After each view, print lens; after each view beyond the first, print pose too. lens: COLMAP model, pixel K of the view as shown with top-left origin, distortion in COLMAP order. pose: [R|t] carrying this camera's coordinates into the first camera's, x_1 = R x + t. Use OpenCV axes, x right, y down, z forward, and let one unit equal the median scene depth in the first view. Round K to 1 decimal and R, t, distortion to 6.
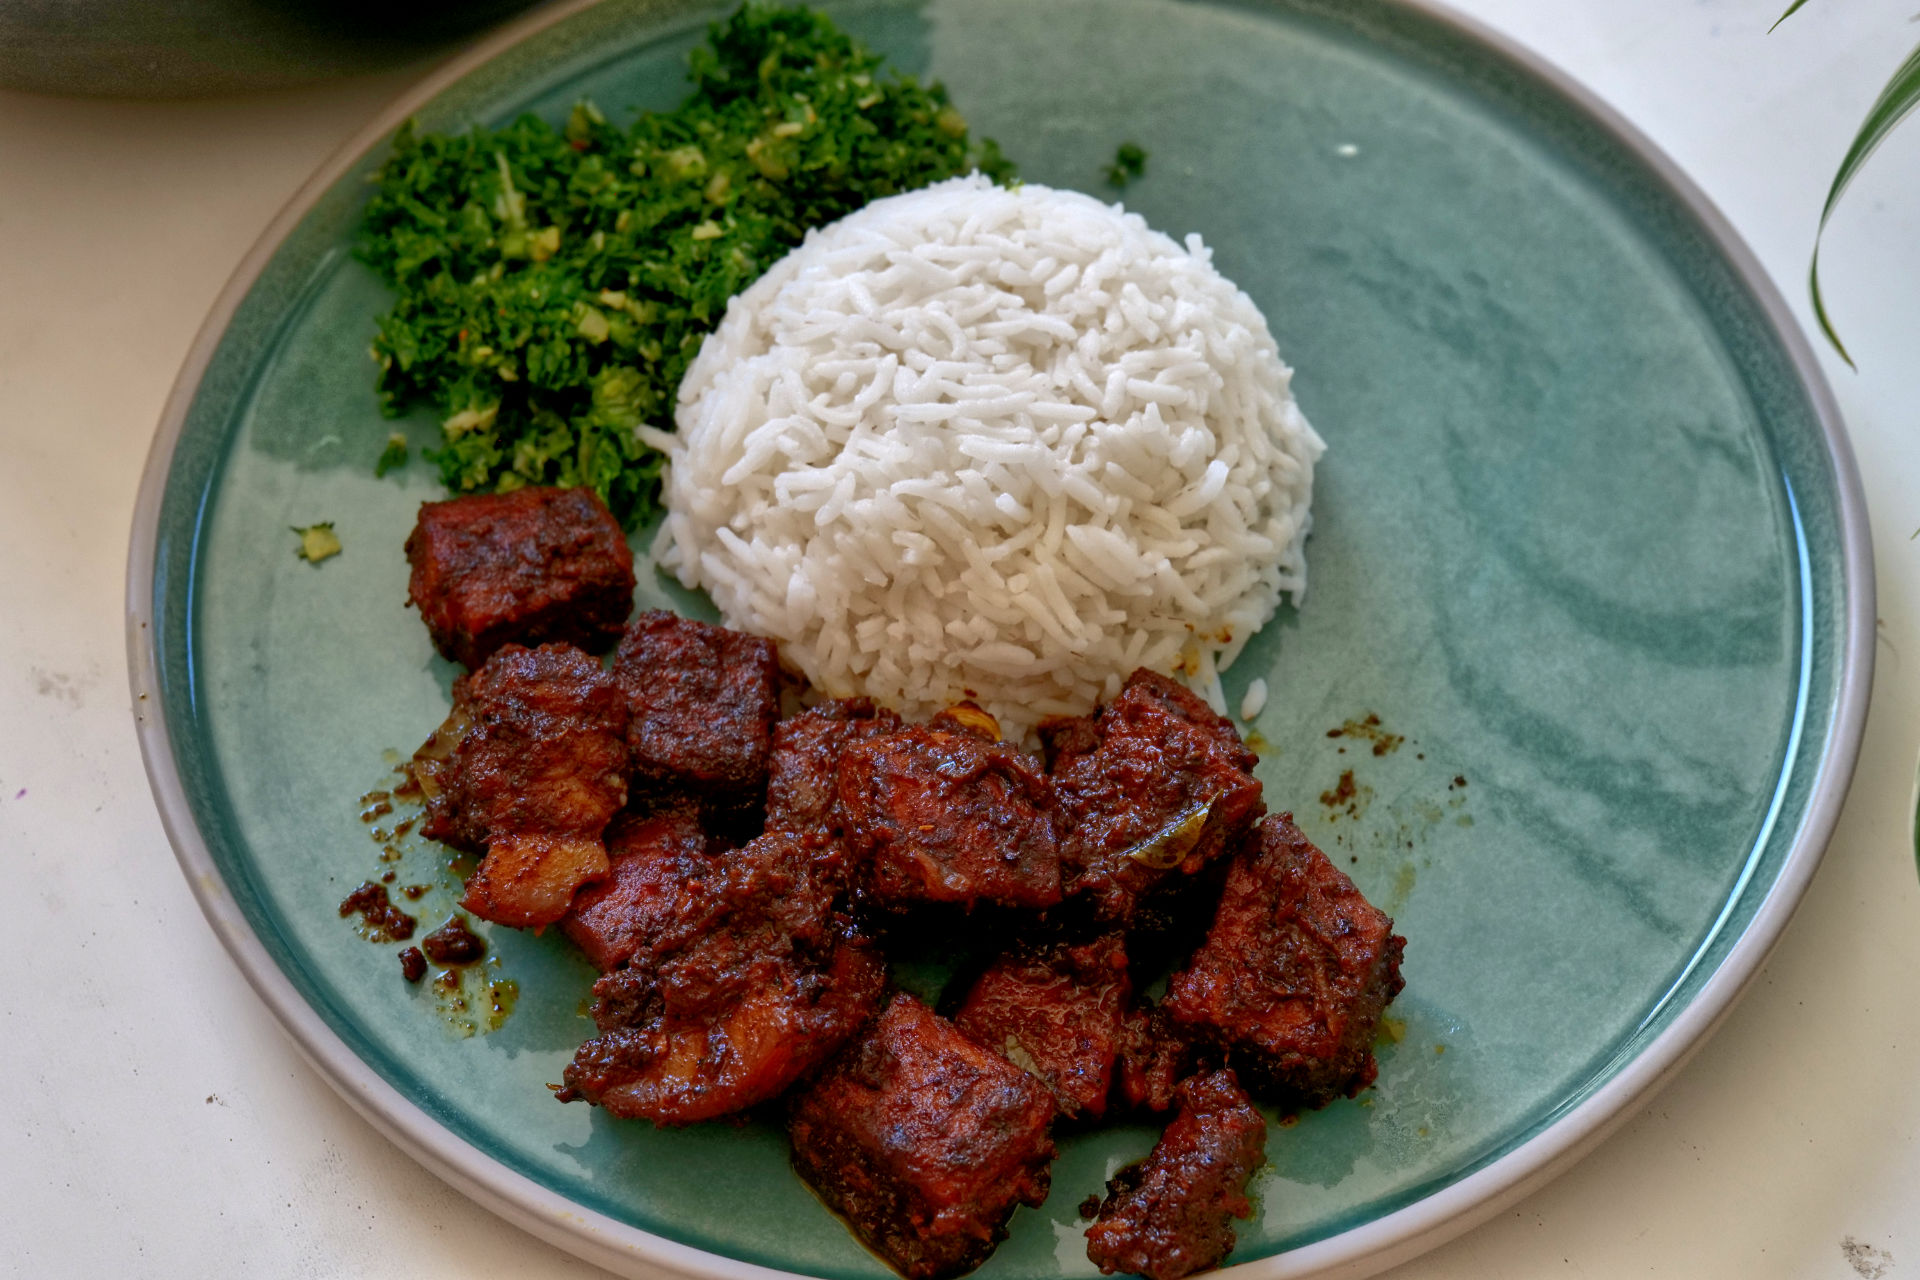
lens RADIAL K [[3272.7, 0, 960.0], [0, 3272.7, 640.0], [0, 0, 1]] dist [0.041792, -0.235572]
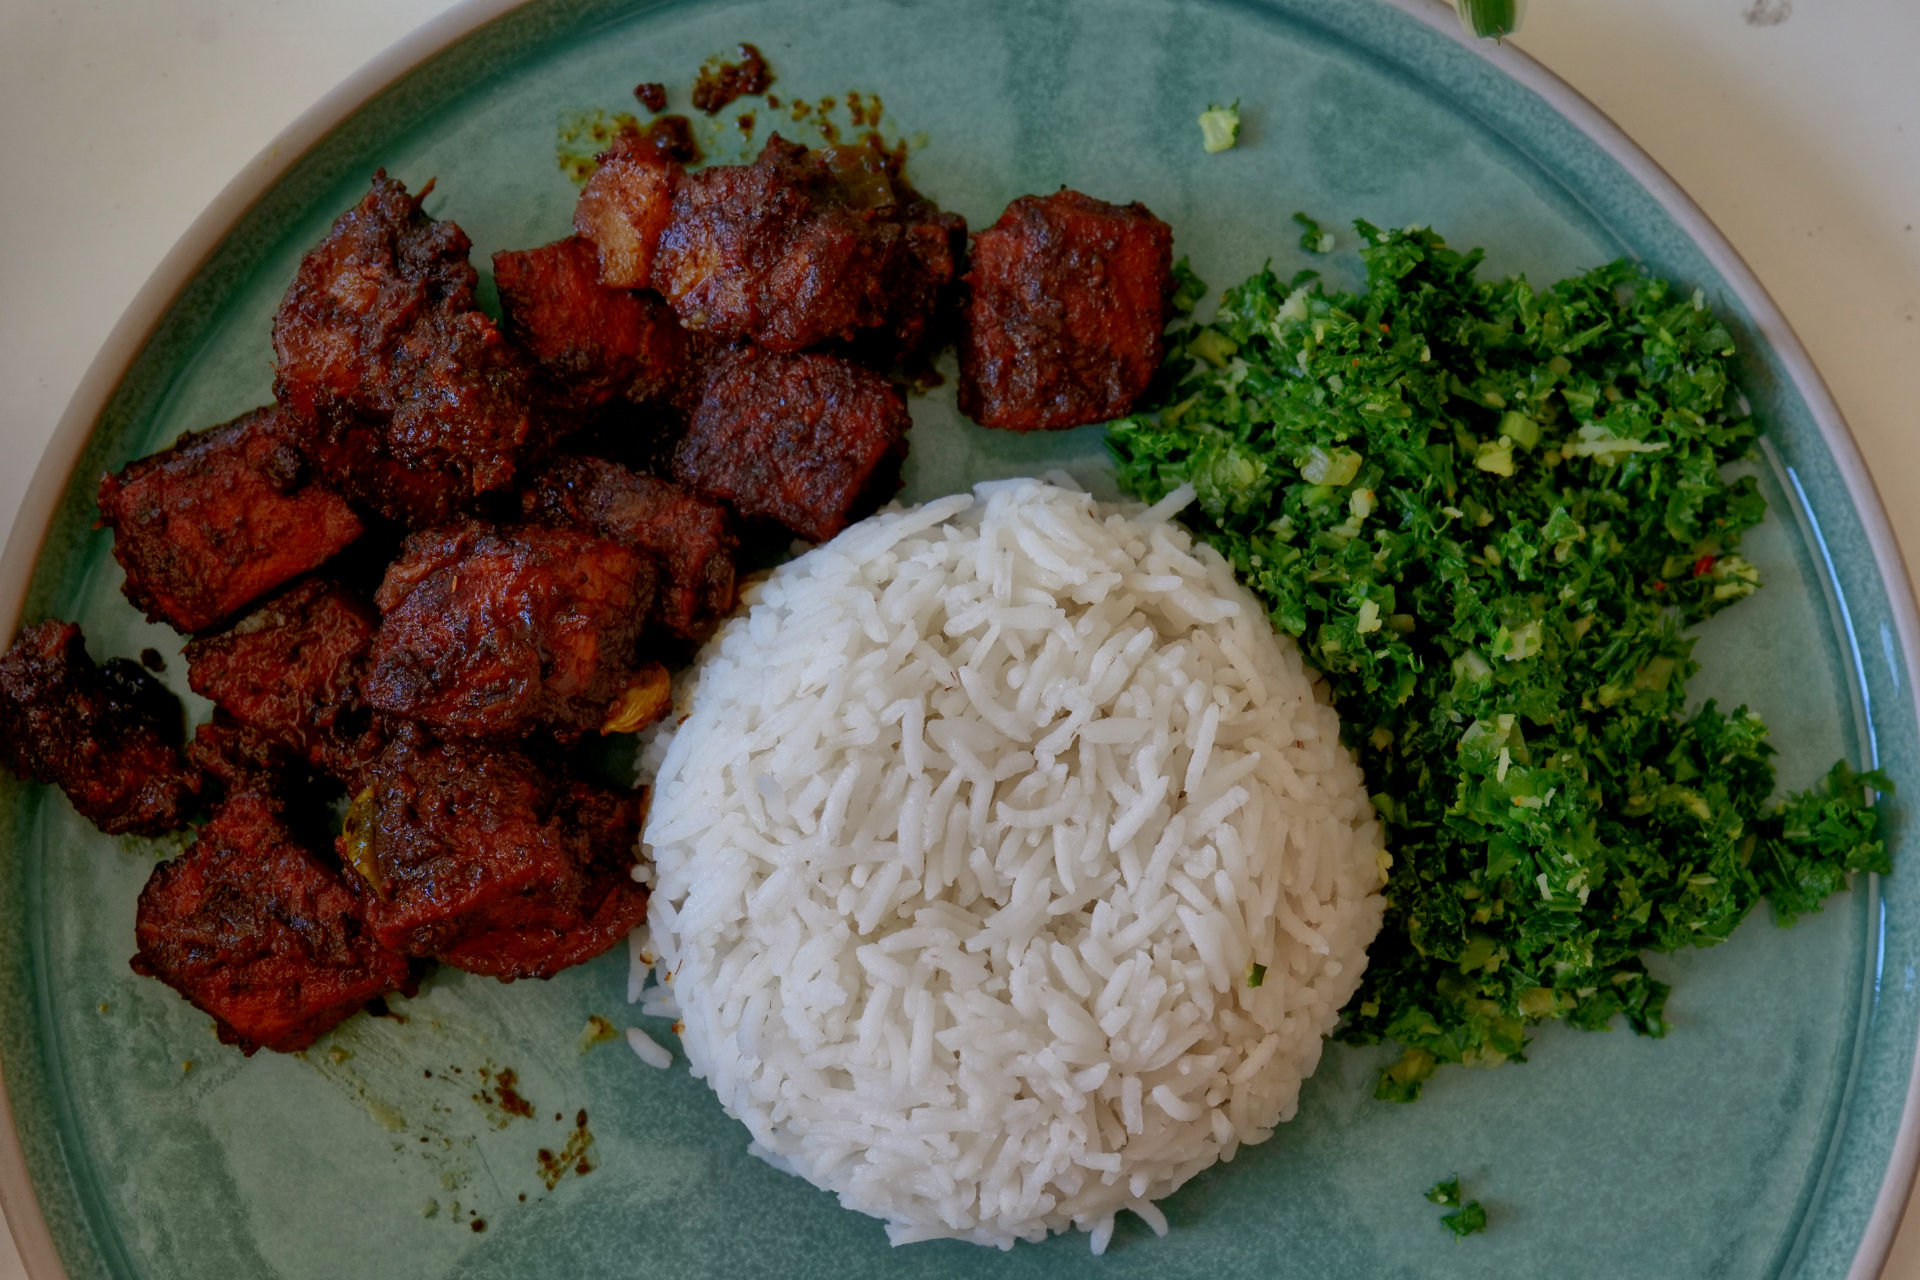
lens RADIAL K [[3272.7, 0, 960.0], [0, 3272.7, 640.0], [0, 0, 1]] dist [0.041792, -0.235572]
pose [[-0.334590, 0.939447, -0.074088, 0.023962], [-0.769223, -0.226854, 0.597354, -0.573693], [0.544375, 0.256859, 0.798548, 0.316278]]
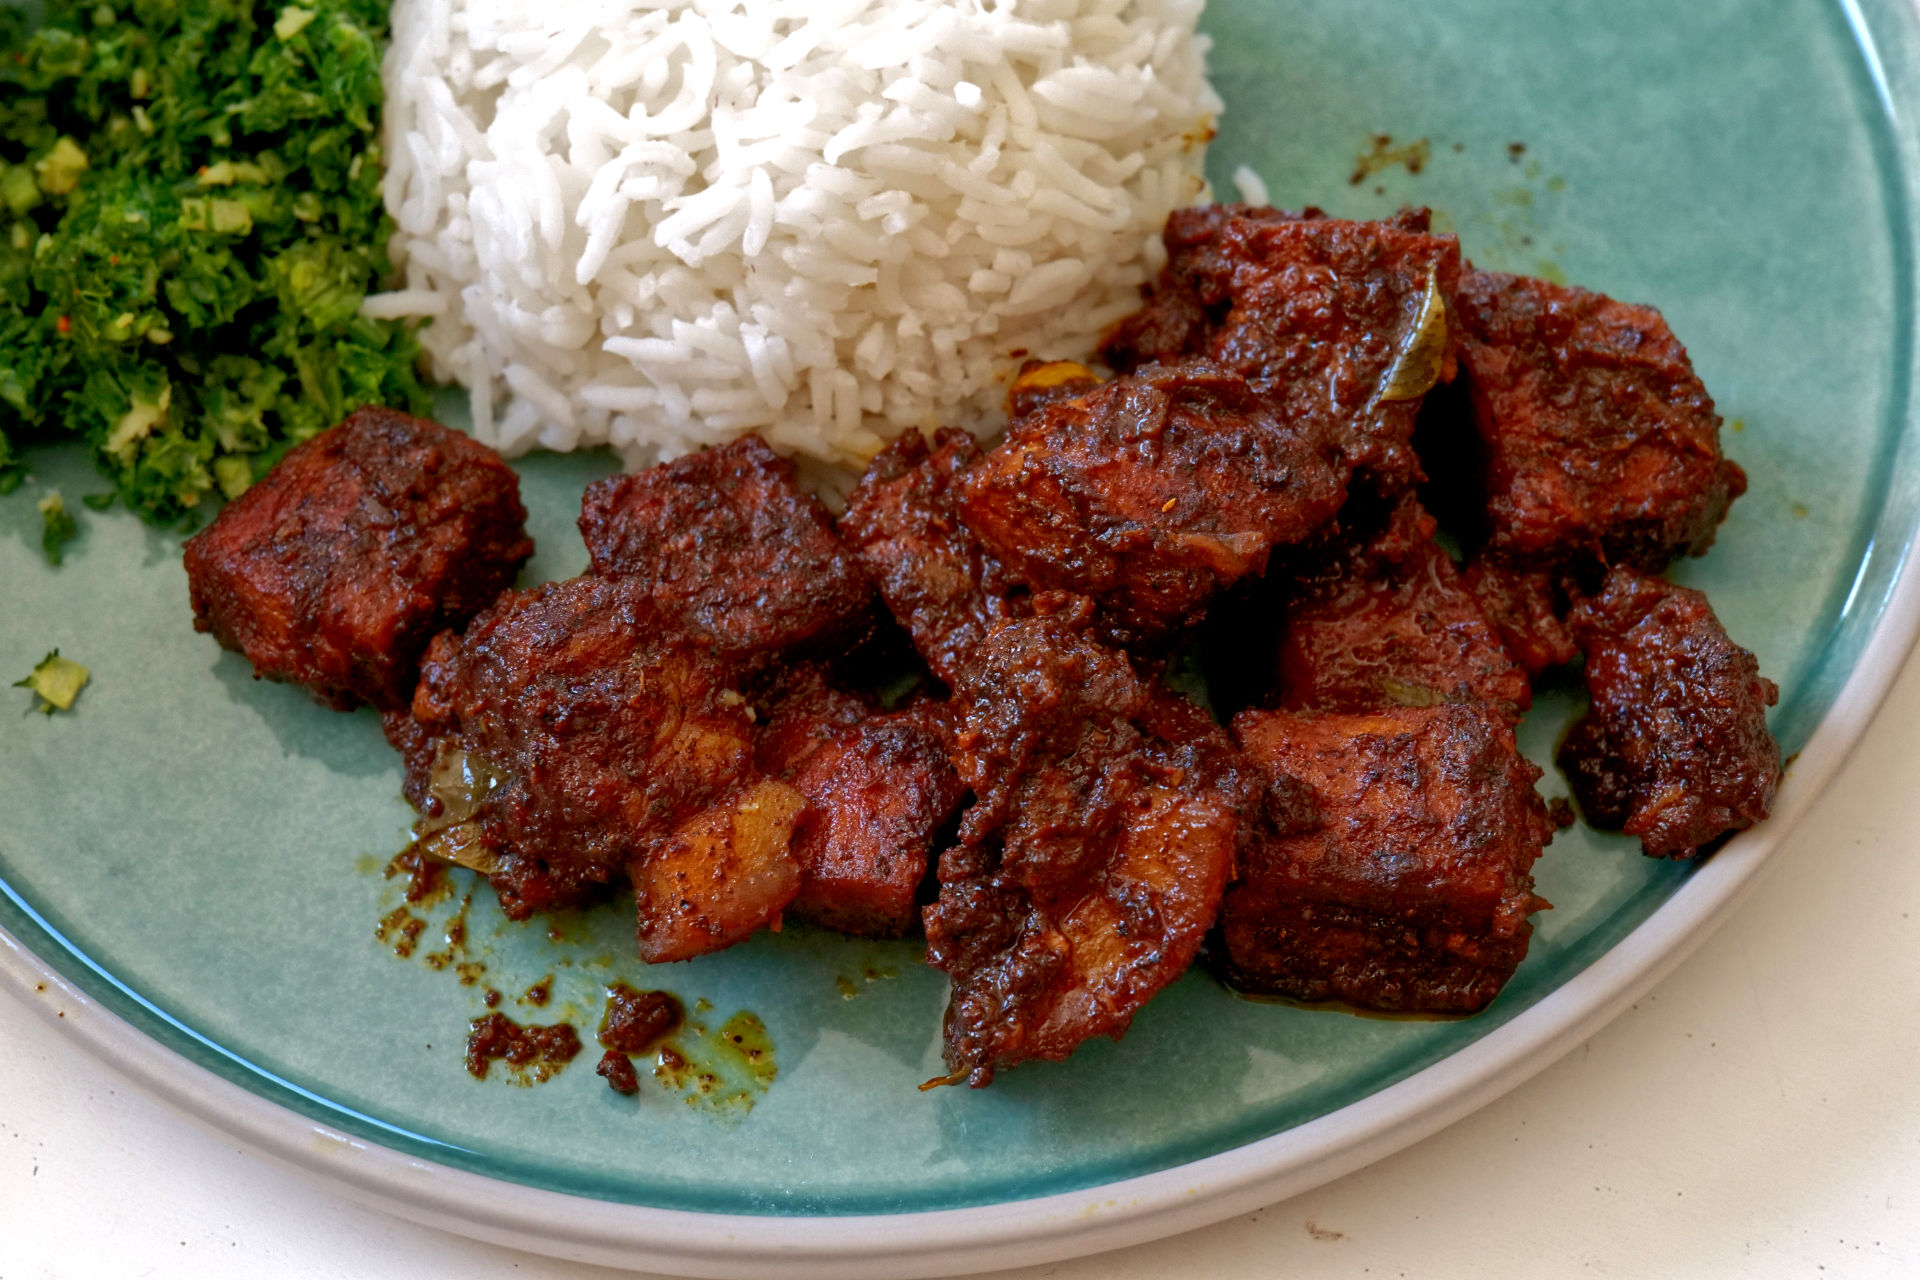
lens RADIAL K [[3272.7, 0, 960.0], [0, 3272.7, 640.0], [0, 0, 1]] dist [0.041792, -0.235572]
pose [[0.787367, -0.535526, 0.305392, -0.271766], [0.508198, 0.844253, 0.170212, -0.062837], [-0.348981, 0.021181, 0.936890, 0.301575]]
